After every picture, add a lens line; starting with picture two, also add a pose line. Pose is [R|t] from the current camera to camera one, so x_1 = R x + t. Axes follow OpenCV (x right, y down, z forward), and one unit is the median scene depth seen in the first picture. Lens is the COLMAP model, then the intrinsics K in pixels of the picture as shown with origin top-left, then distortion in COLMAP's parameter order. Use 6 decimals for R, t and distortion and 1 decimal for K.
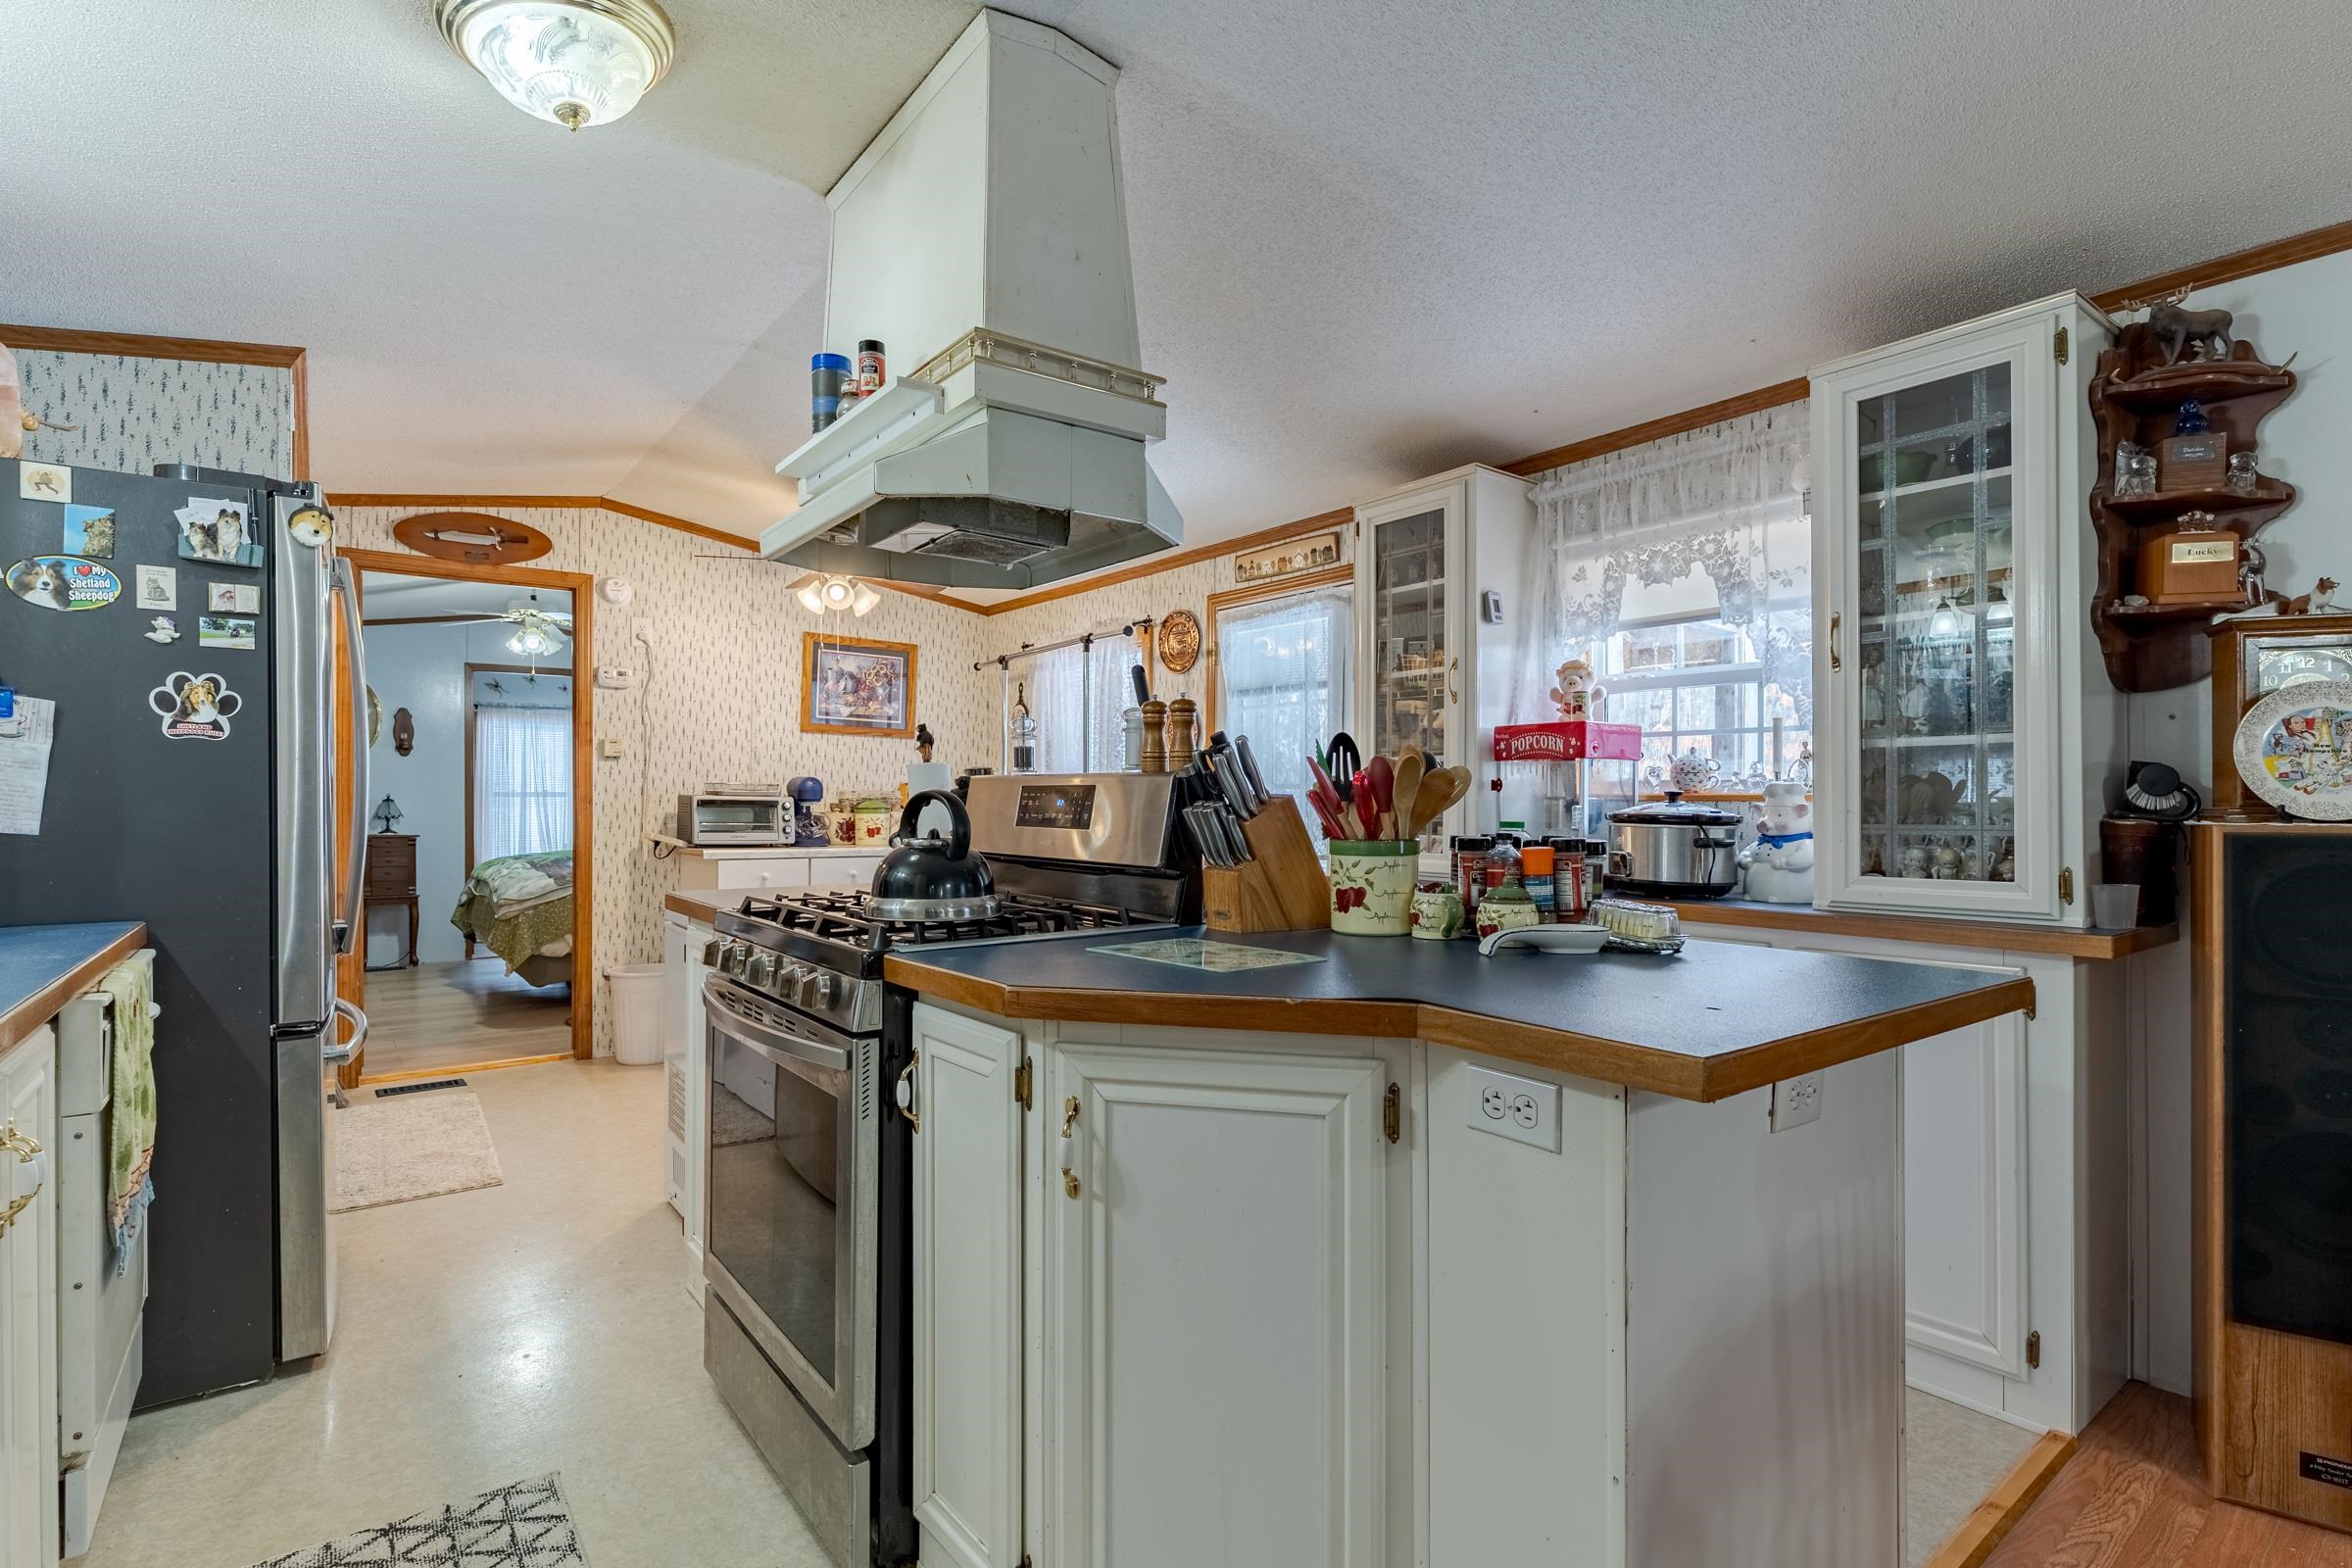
lens RADIAL K [[1128.1, 0, 1183.5], [0, 1128.1, 797.3], [0, 0, 1]] dist [-0.003064, 0.000016]
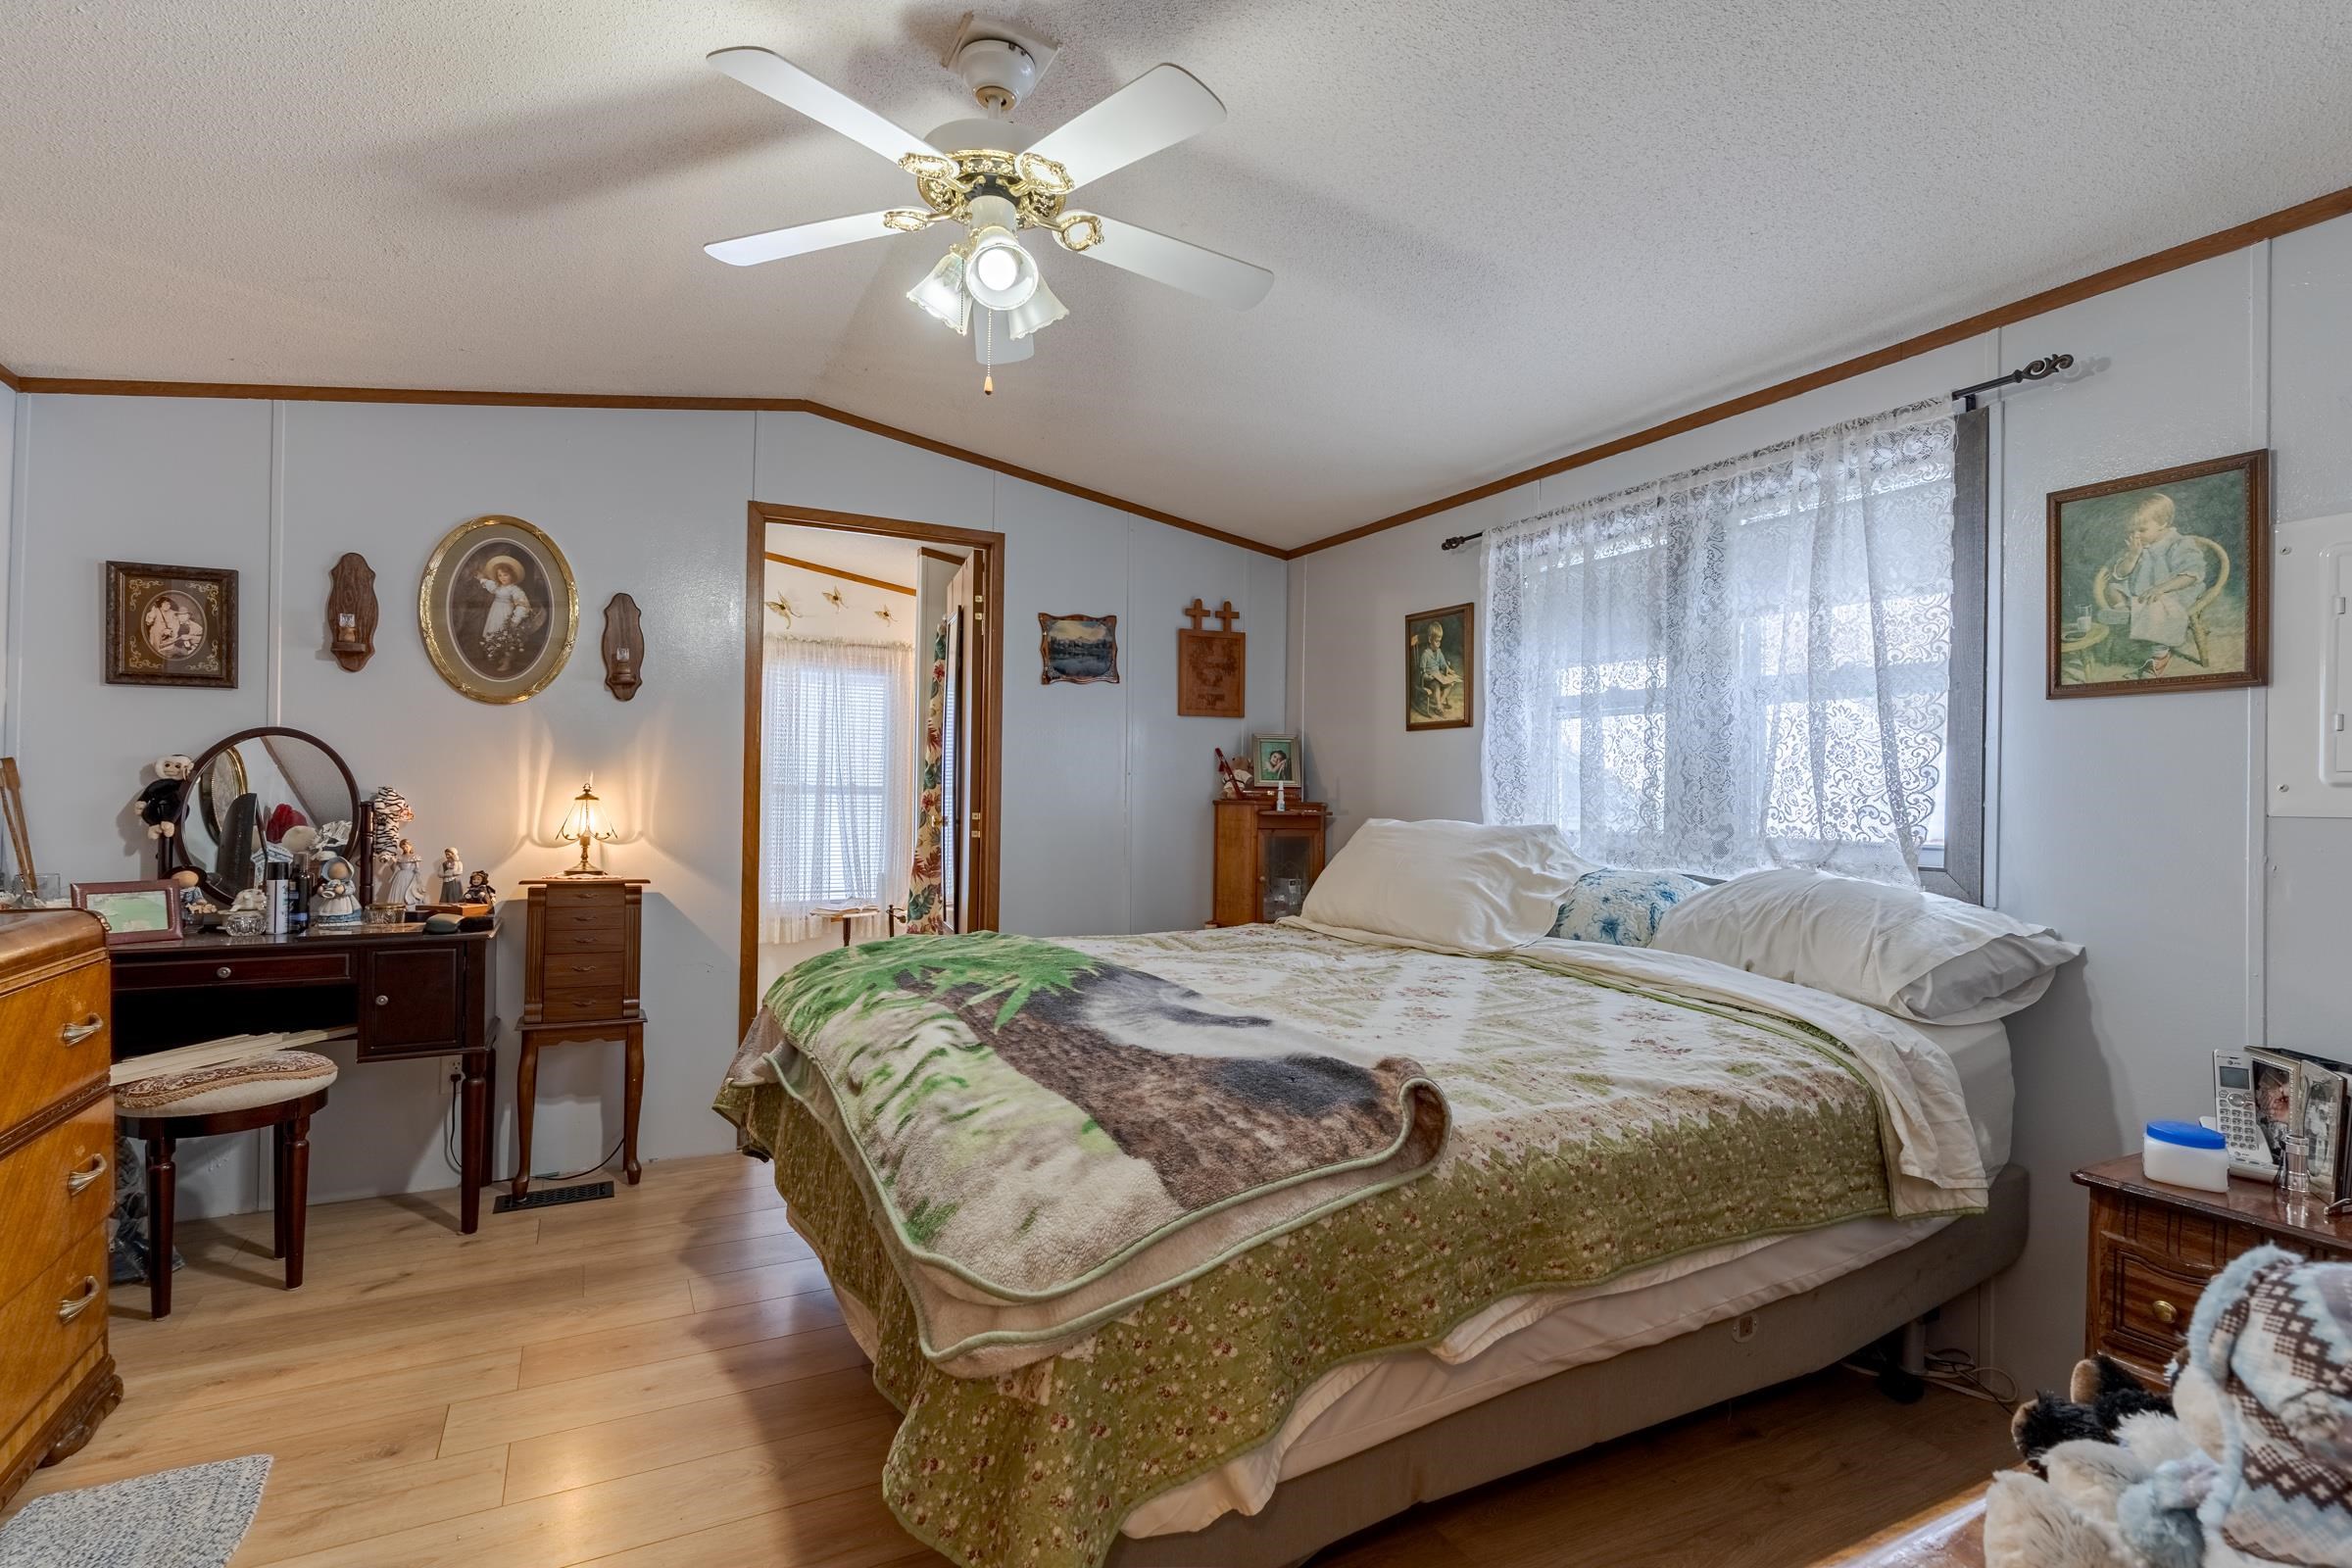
lens RADIAL K [[1116.8, 0, 1176.0], [0, 1116.8, 784.0], [0, 0, 1]] dist [0.002897, 0.000089]
pose [[0.984341, 0.010279, -0.175973, -1.455160], [-0.012852, 0.999826, -0.013486, 0.000081], [0.175804, 0.015537, 0.984303, 2.207932]]
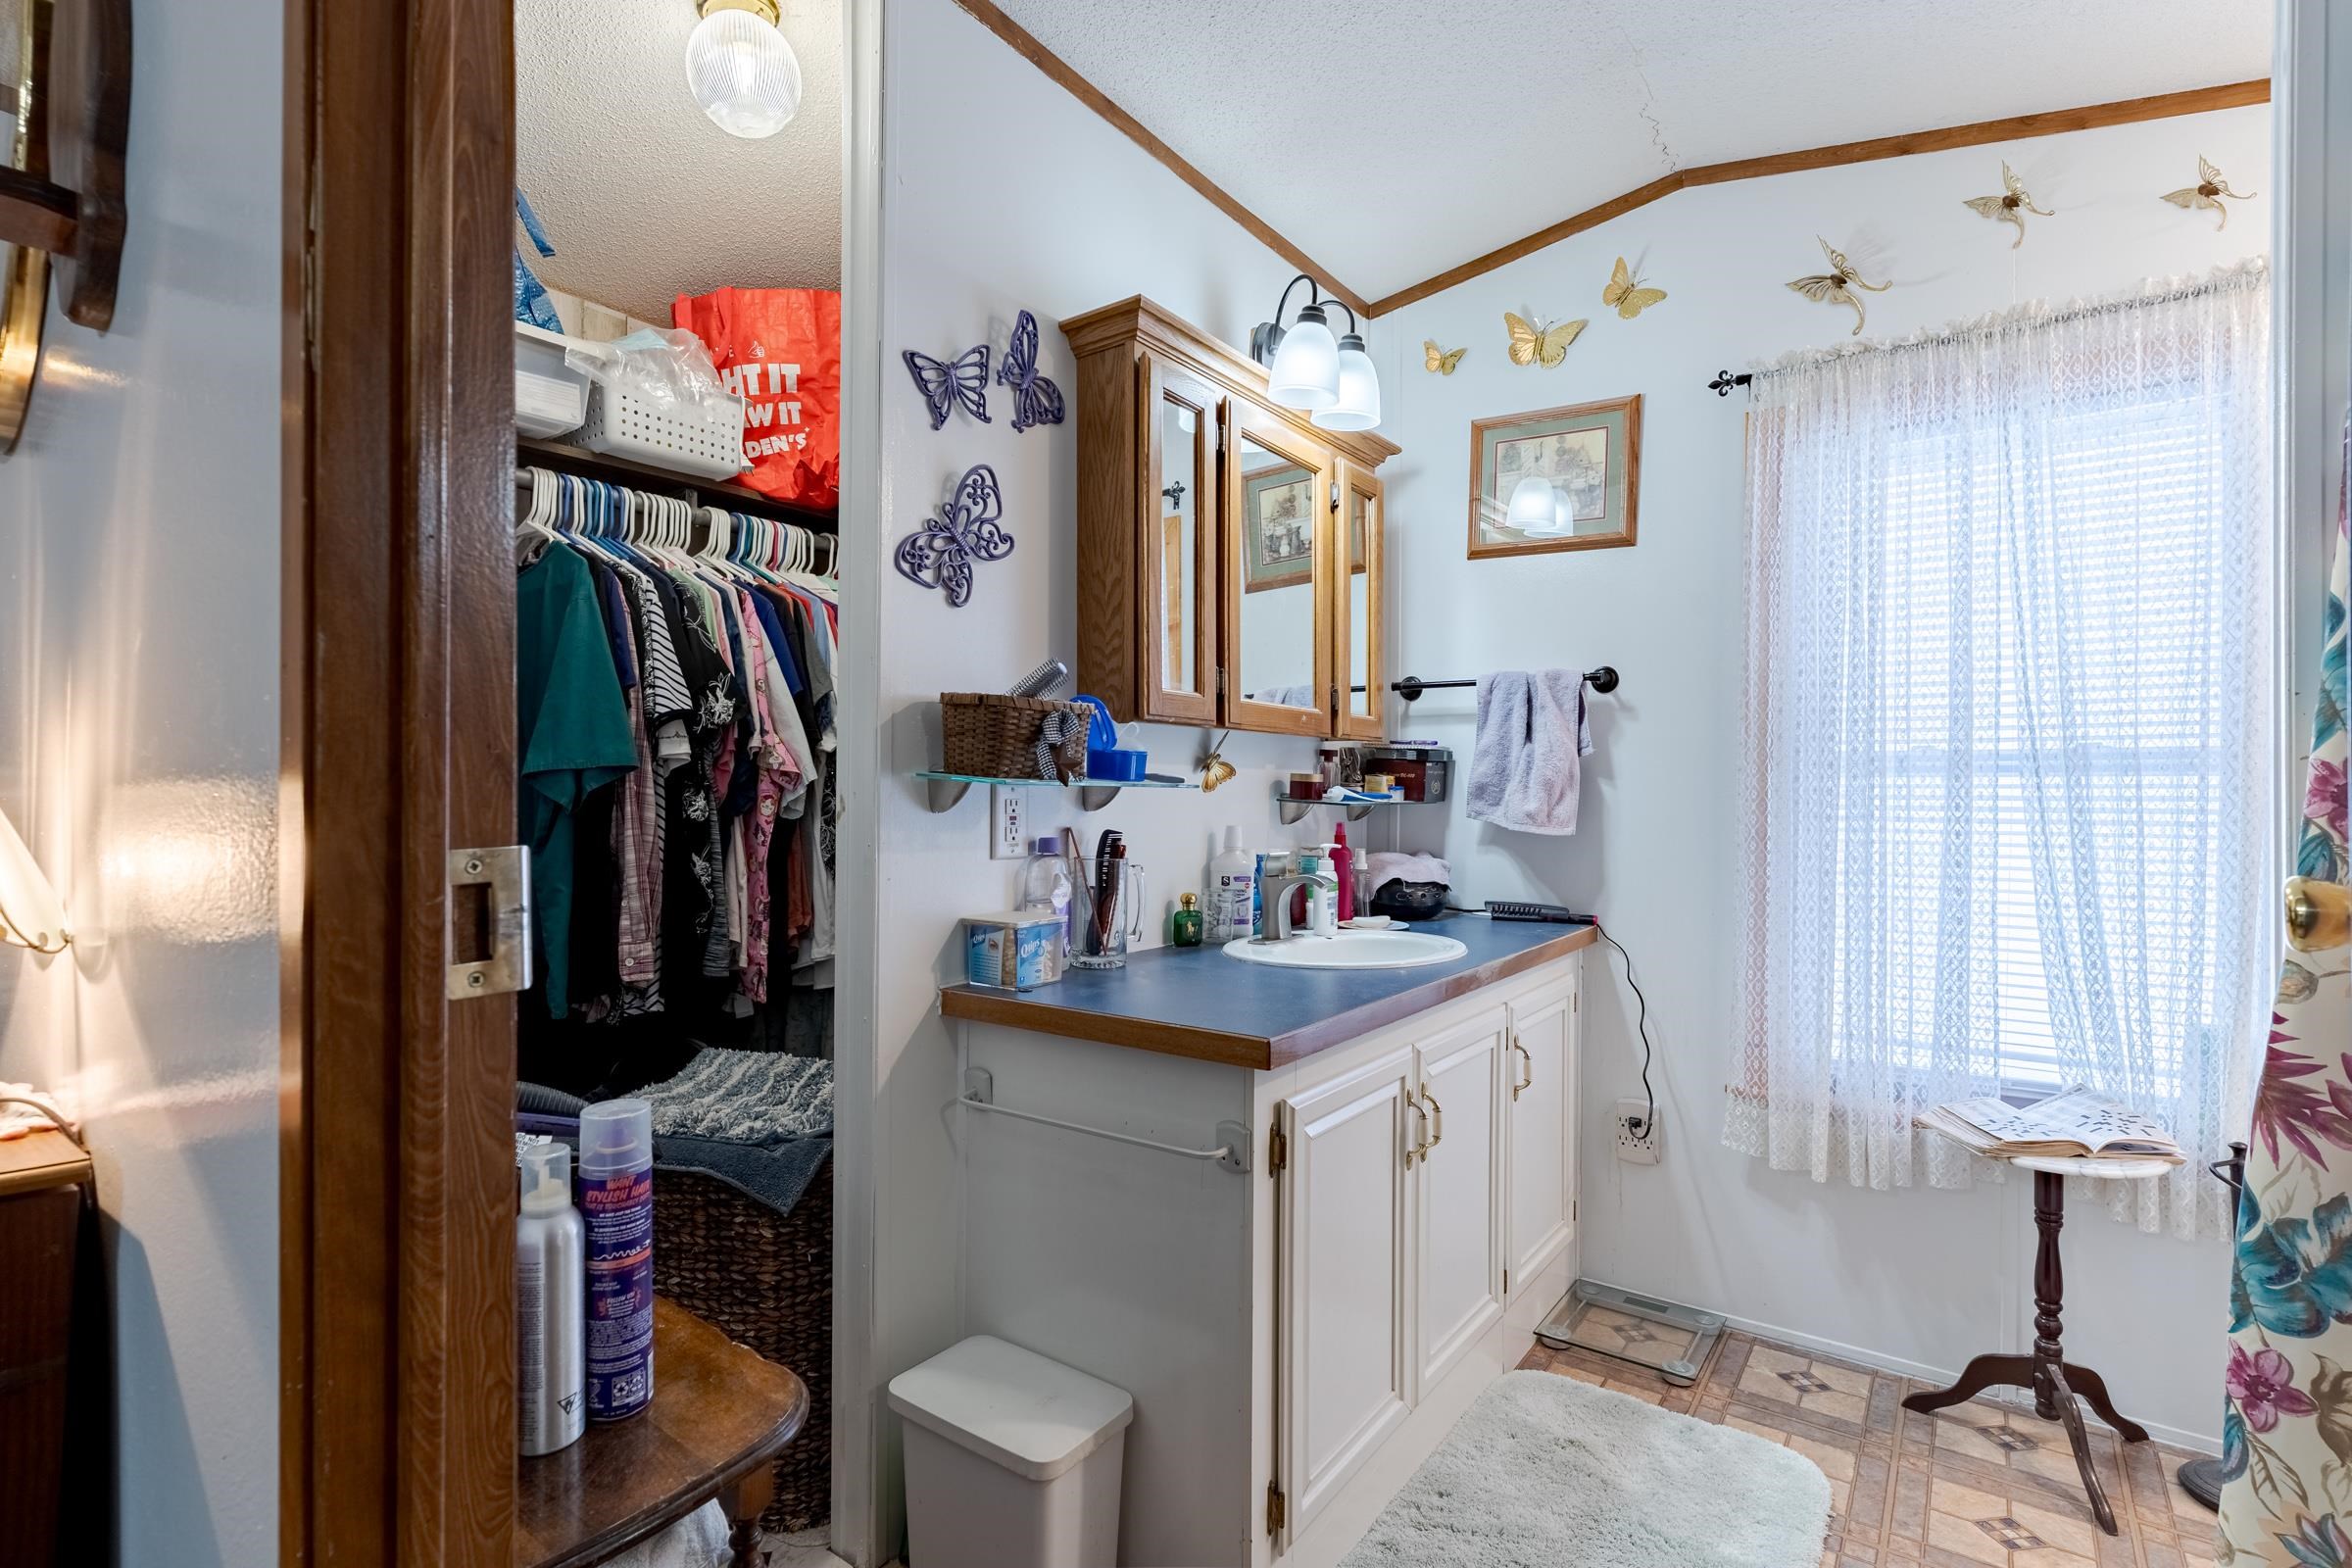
lens RADIAL K [[1116.8, 0, 1176.0], [0, 1116.8, 784.0], [0, 0, 1]] dist [0.002897, 0.000089]
pose [[0.290656, 0.006233, -0.956807, -2.115545], [-0.007739, 0.999961, 0.004163, 0.008587], [0.956796, 0.006195, 0.290693, 3.946017]]
